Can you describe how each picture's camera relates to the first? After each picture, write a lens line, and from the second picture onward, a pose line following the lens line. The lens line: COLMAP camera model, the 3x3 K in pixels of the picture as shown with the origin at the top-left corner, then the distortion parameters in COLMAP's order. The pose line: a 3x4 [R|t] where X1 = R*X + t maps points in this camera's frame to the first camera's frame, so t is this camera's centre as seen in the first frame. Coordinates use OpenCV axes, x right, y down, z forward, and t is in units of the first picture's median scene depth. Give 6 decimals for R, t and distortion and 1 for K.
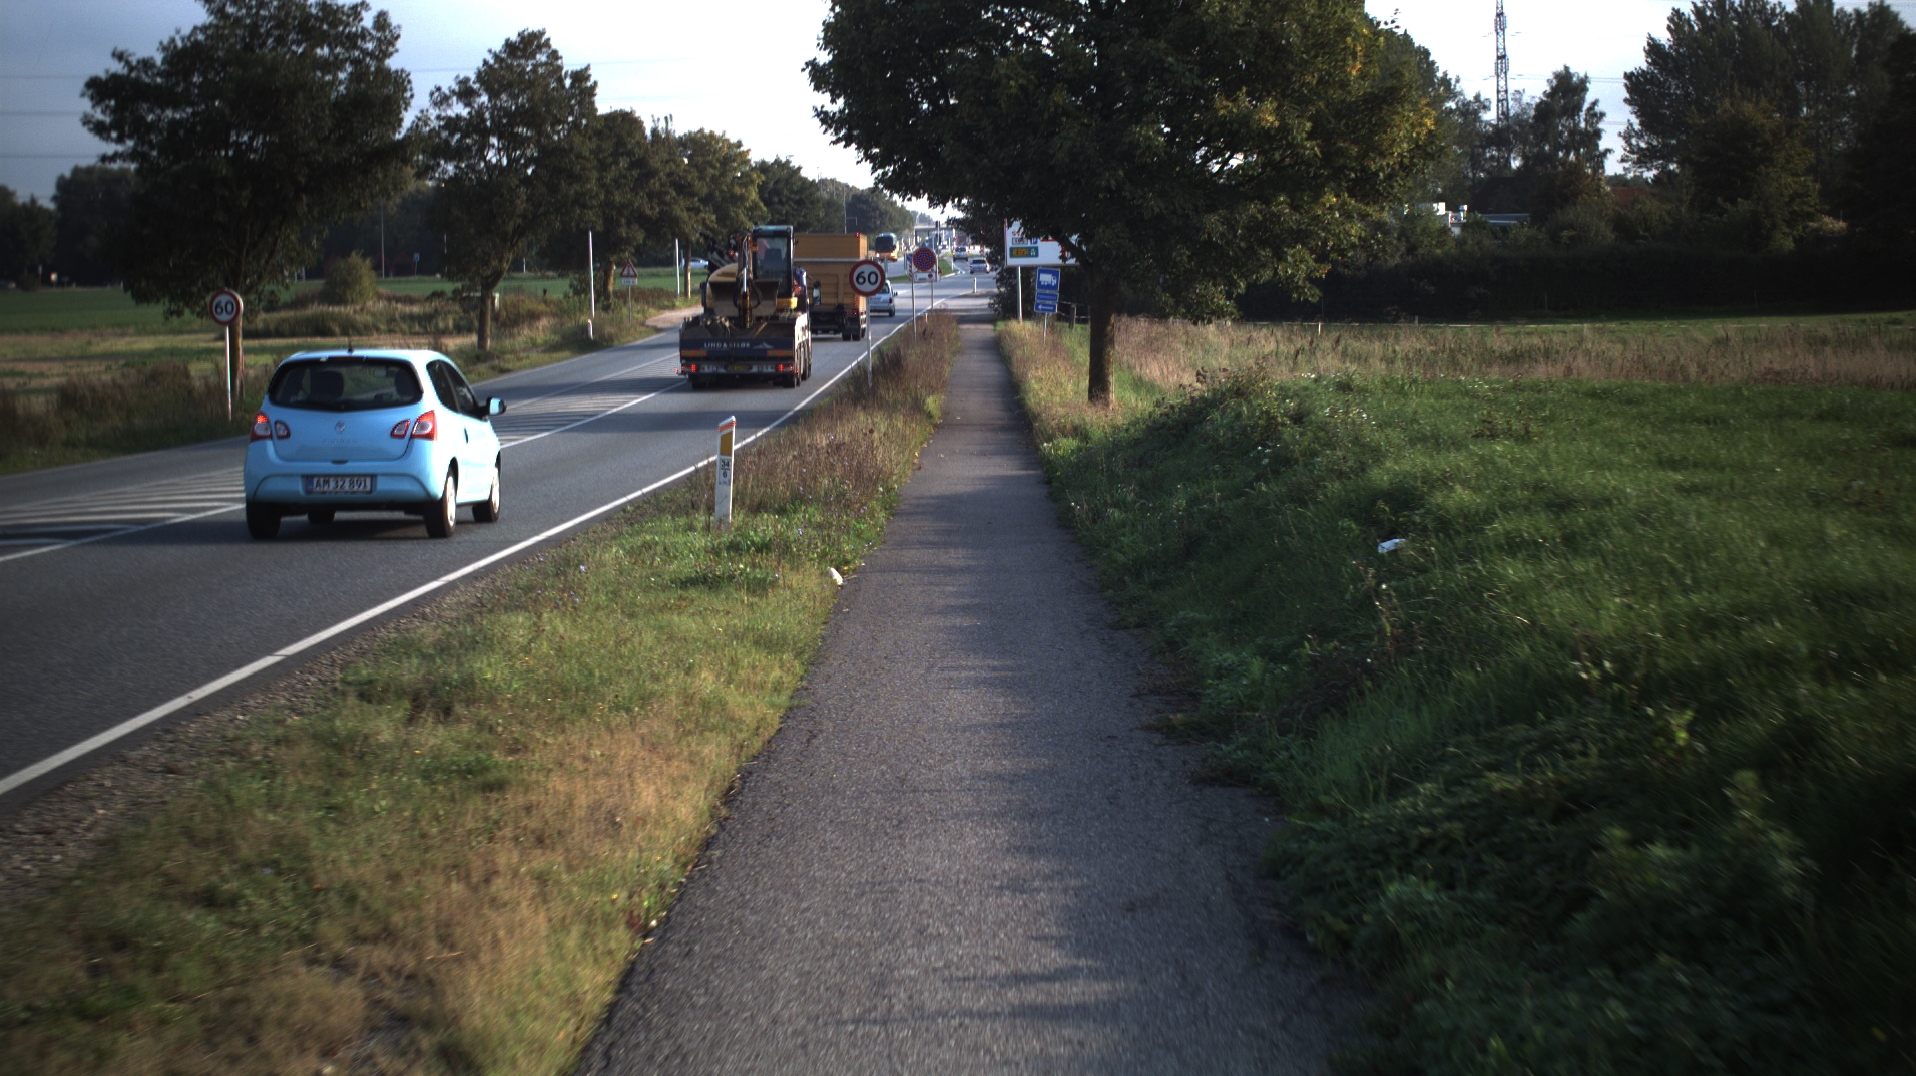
lens RADIAL K [[1683.4, 0, 928.7], [0, 1683.4, 441.9], [0, 0, 1]] dist [-0.101279, -0.004540]
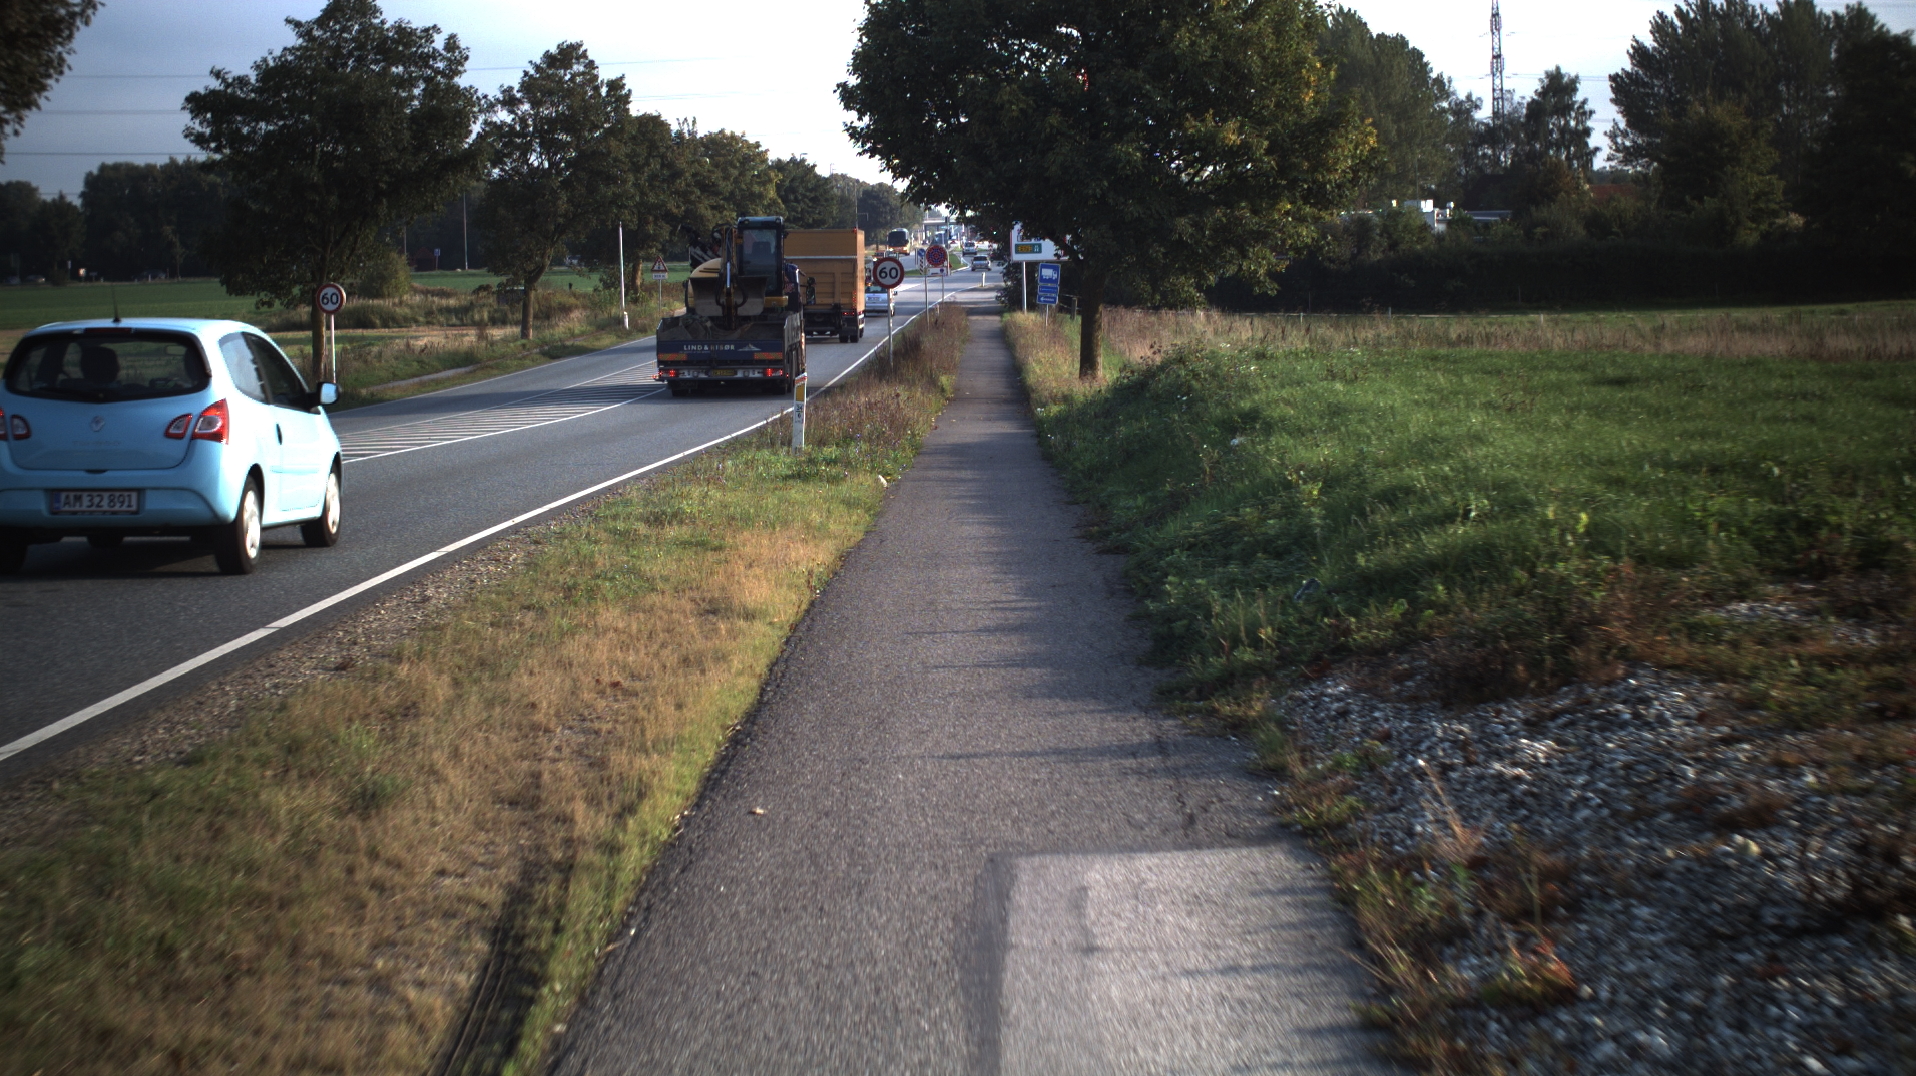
lens RADIAL K [[1955.0, 0, 951.8], [0, 1955.0, 472.0], [0, 0, 1]] dist [-0.117206, 0.004633]
pose [[0.999955, -0.001509, 0.009322, -0.004267], [0.001461, 0.999986, 0.005065, 0.024056], [-0.009330, -0.005051, 0.999944, -0.252044]]
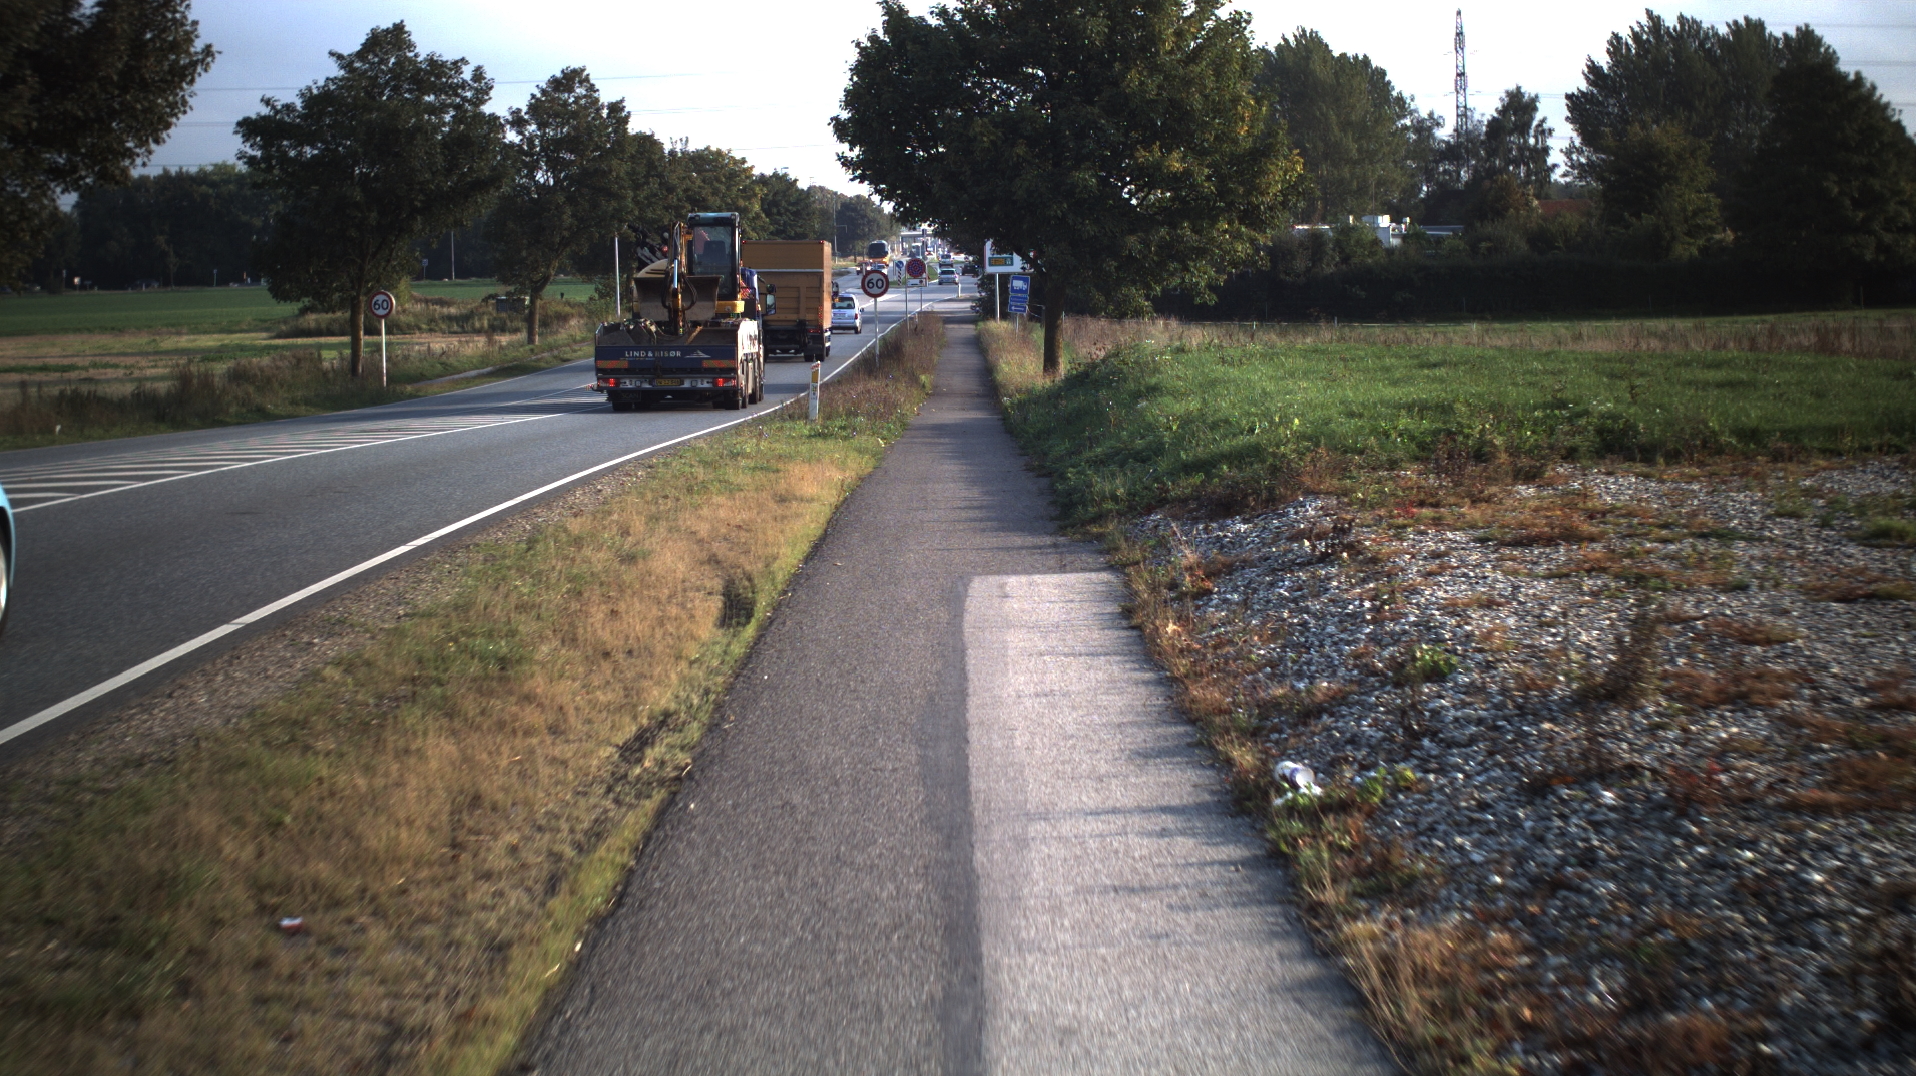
lens RADIAL K [[2328.8, 0, 958.0], [0, 2328.8, 538.0], [0, 0, 1]] dist [-0.124658, -0.005641]
pose [[0.999700, -0.000121, 0.024507, -0.012186], [-0.000169, 0.999930, 0.011833, 0.058540], [-0.024507, -0.011834, 0.999630, -0.600776]]
